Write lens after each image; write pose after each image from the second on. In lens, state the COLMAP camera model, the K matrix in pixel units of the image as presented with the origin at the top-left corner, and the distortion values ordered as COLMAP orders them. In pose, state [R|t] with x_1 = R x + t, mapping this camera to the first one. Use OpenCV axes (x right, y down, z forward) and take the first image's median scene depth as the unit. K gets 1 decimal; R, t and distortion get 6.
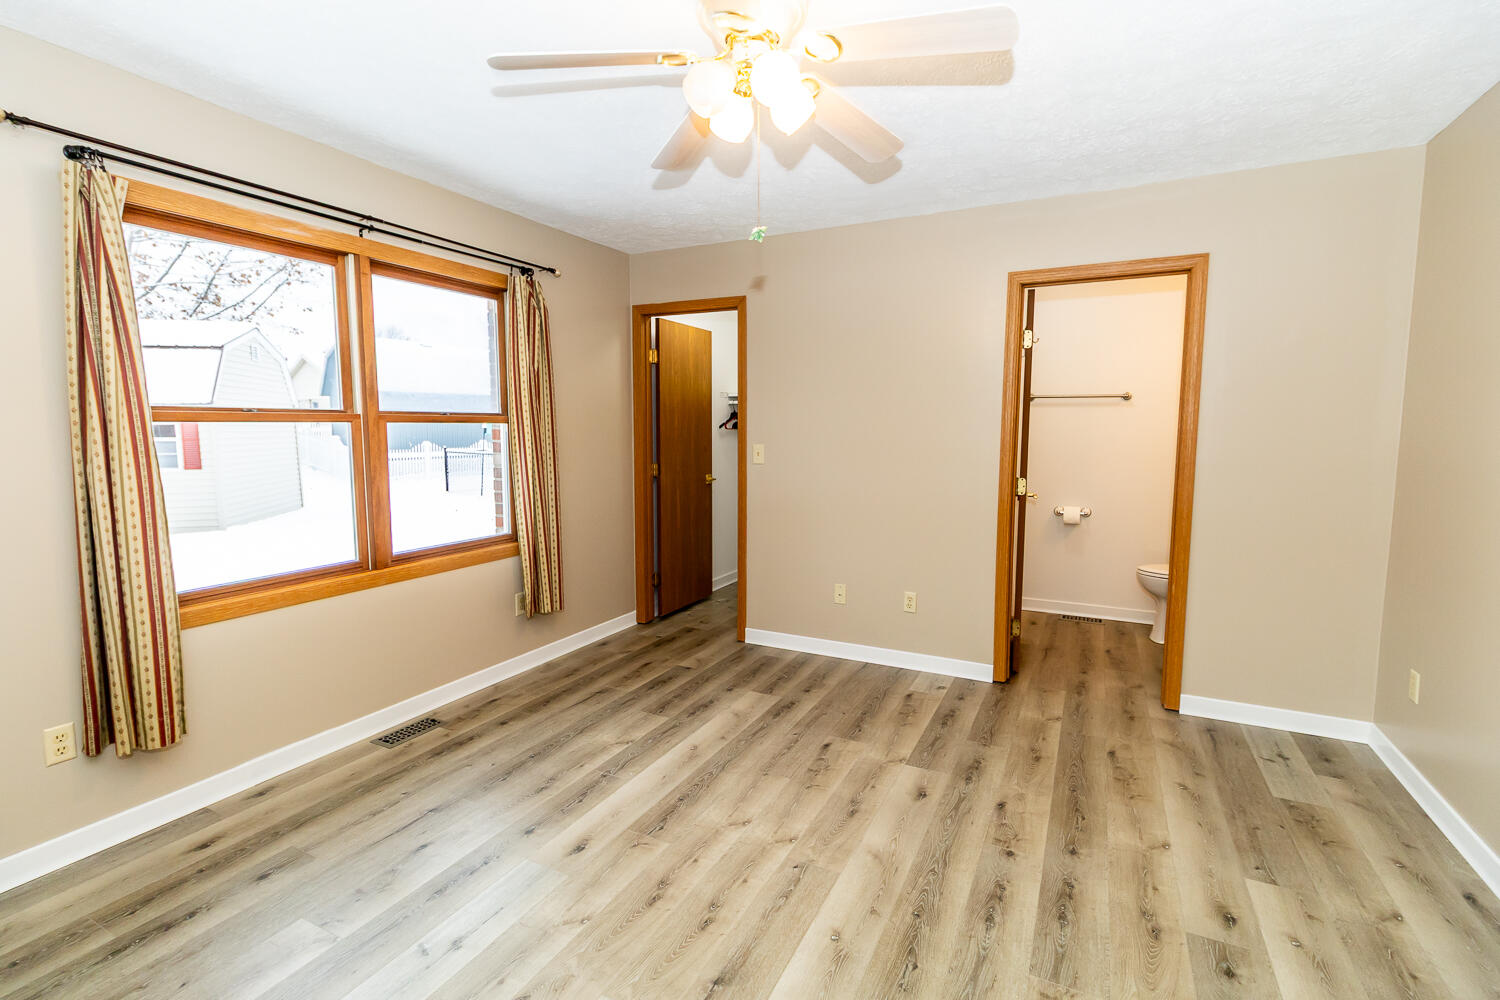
lens RADIAL K [[684.6, 0, 740.2], [0, 684.6, 499.1], [0, 0, 1]] dist [0.005432, -0.000929]
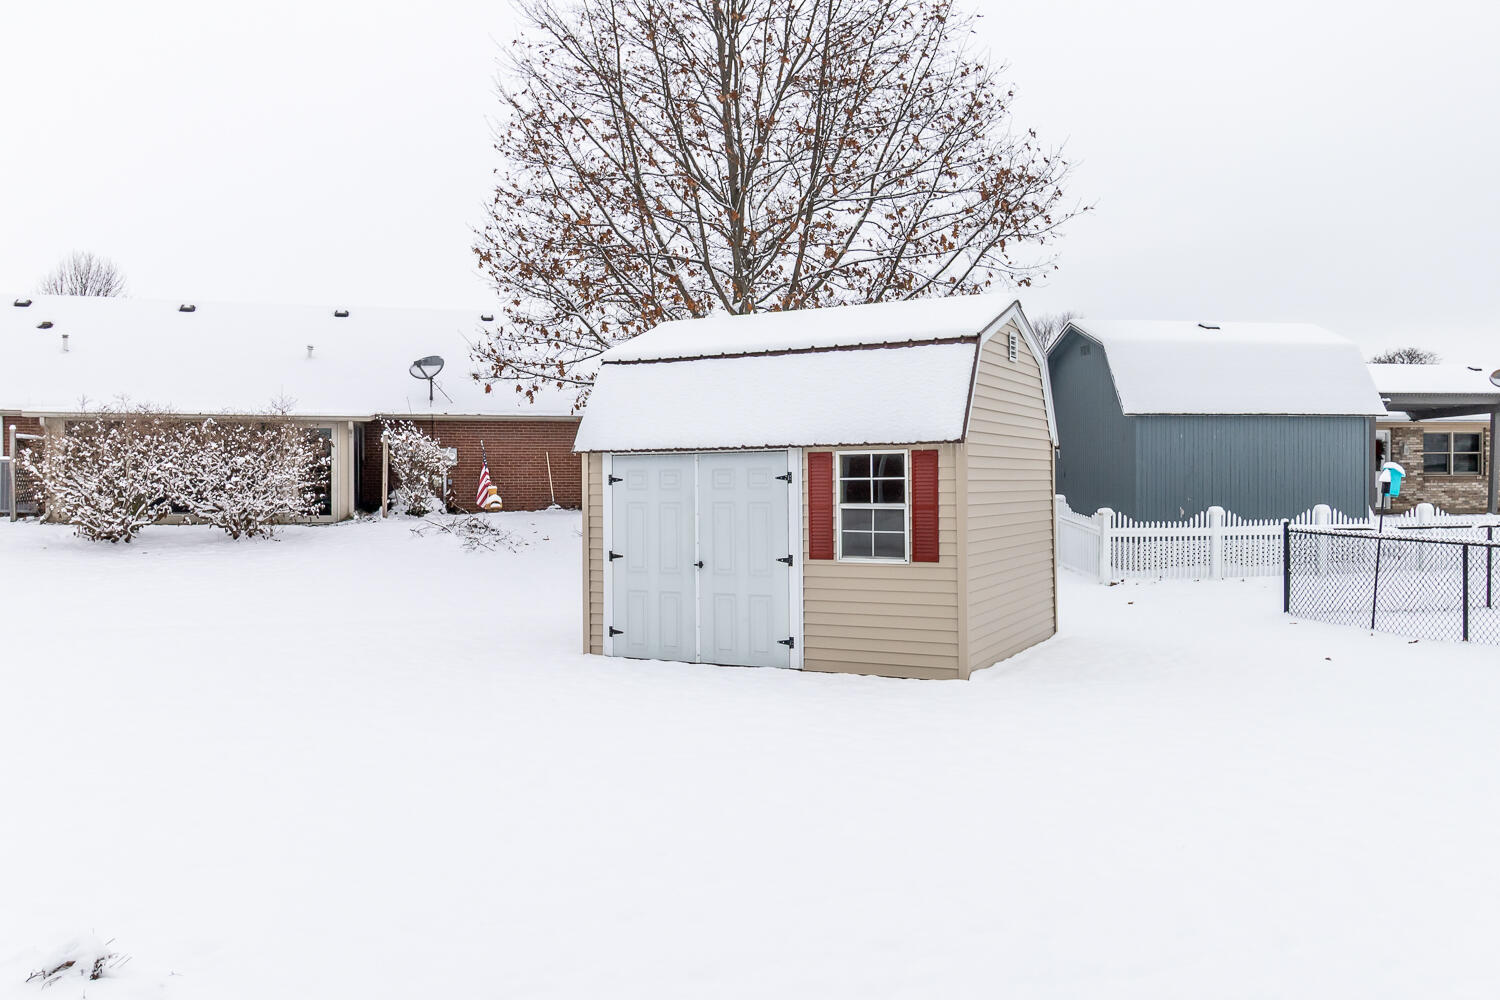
lens RADIAL K [[1174.7, 0, 747.4], [0, 1174.7, 493.4], [0, 0, 1]] dist [-0.003171, -0.002895]
pose [[0.750115, 0.005937, -0.661280, -1.037953], [-0.063061, 0.996045, -0.062591, -0.108244], [0.658293, 0.088651, 0.747523, 0.730624]]
